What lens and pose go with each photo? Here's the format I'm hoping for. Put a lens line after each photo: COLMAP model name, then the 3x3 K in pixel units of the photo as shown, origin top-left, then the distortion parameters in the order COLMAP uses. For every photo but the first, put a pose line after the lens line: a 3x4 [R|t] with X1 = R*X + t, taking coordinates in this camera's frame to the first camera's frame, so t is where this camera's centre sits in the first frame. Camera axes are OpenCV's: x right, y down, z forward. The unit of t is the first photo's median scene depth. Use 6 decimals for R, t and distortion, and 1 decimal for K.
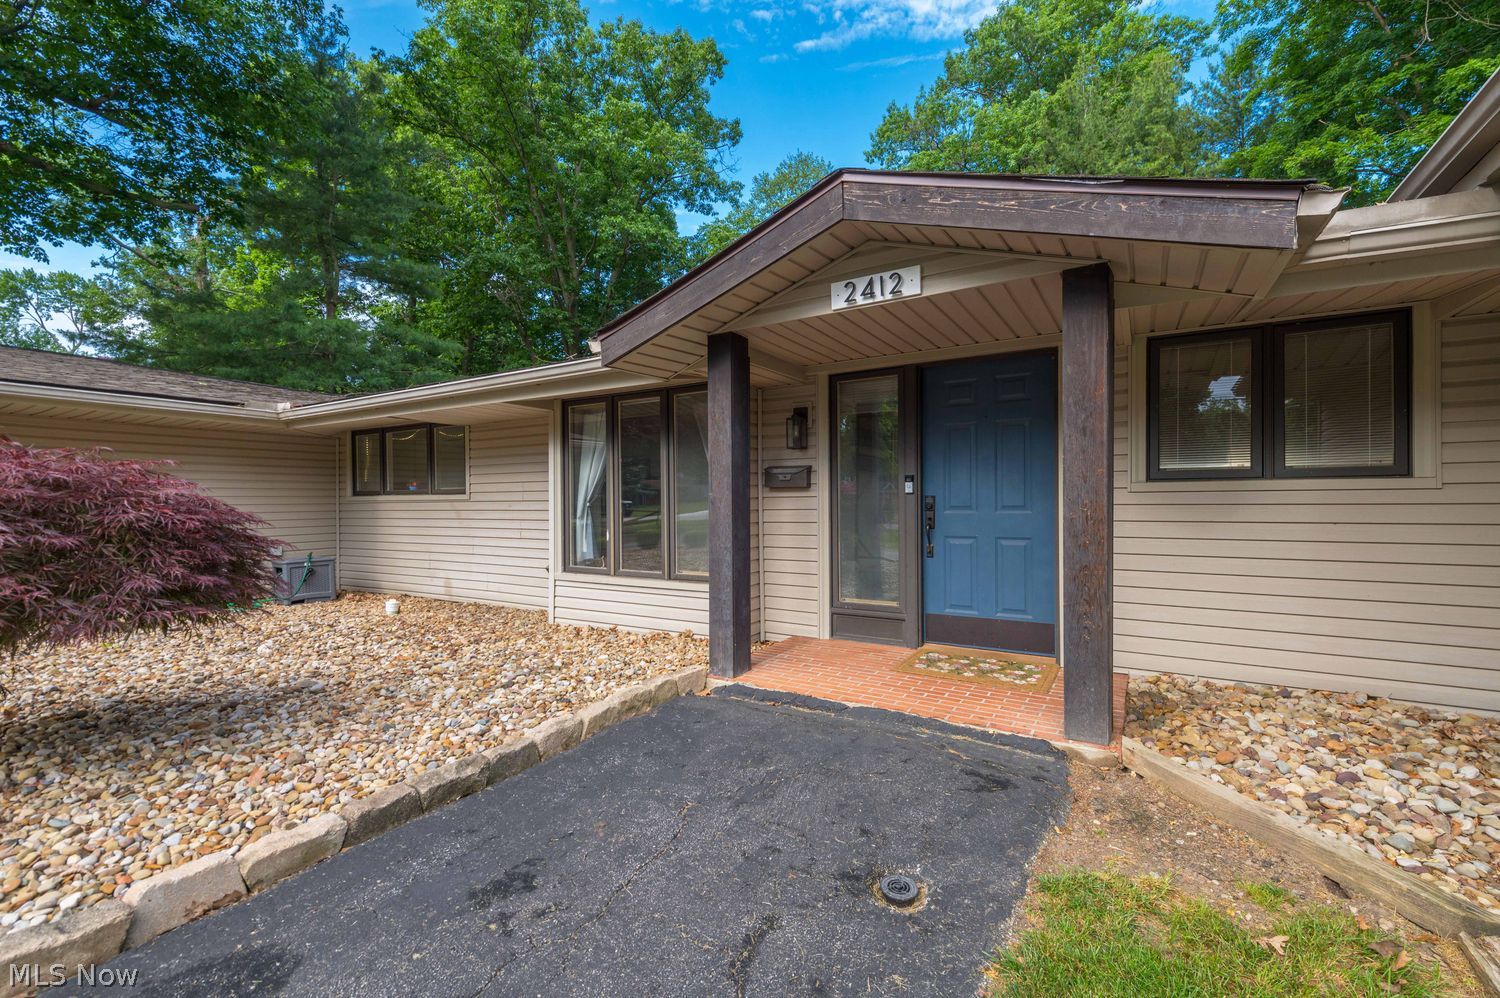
lens RADIAL K [[640.8, 0, 750.0], [0, 640.8, 499.0], [0, 0, 1]] dist [0.000258, 0.000005]
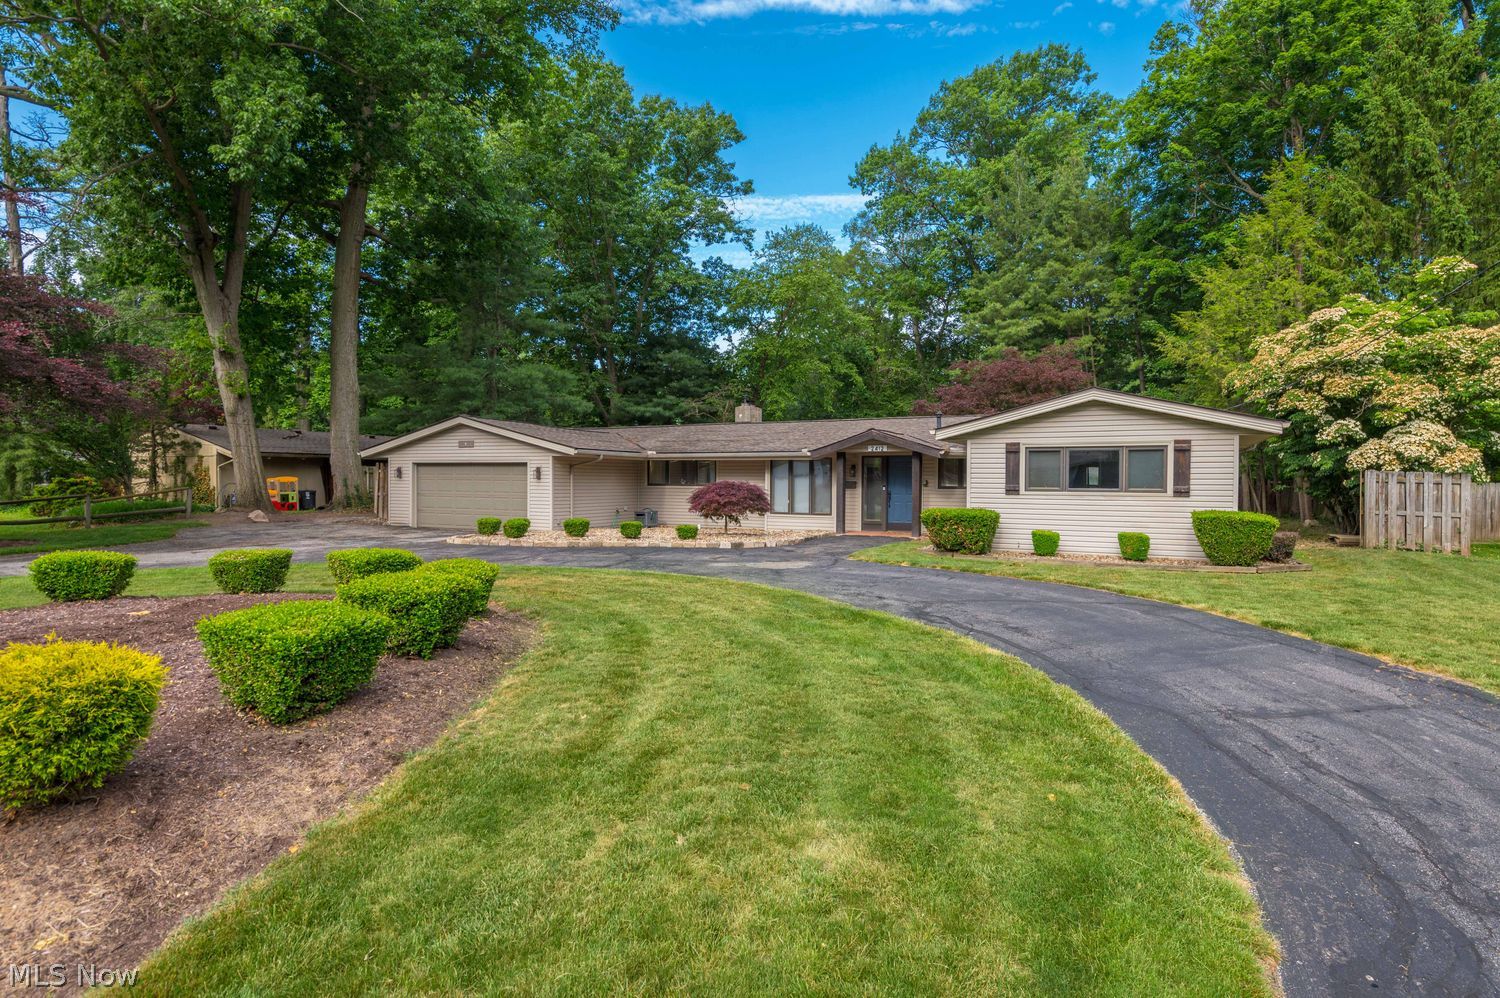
lens RADIAL K [[820.9, 0, 750.0], [0, 820.9, 499.0], [0, 0, 1]] dist [-0.000326, -0.000034]
pose [[0.996656, 0.005889, 0.081495, -0.146880], [-0.007818, 0.999696, 0.023371, -0.009401], [-0.081333, -0.023930, 0.996400, -0.592760]]
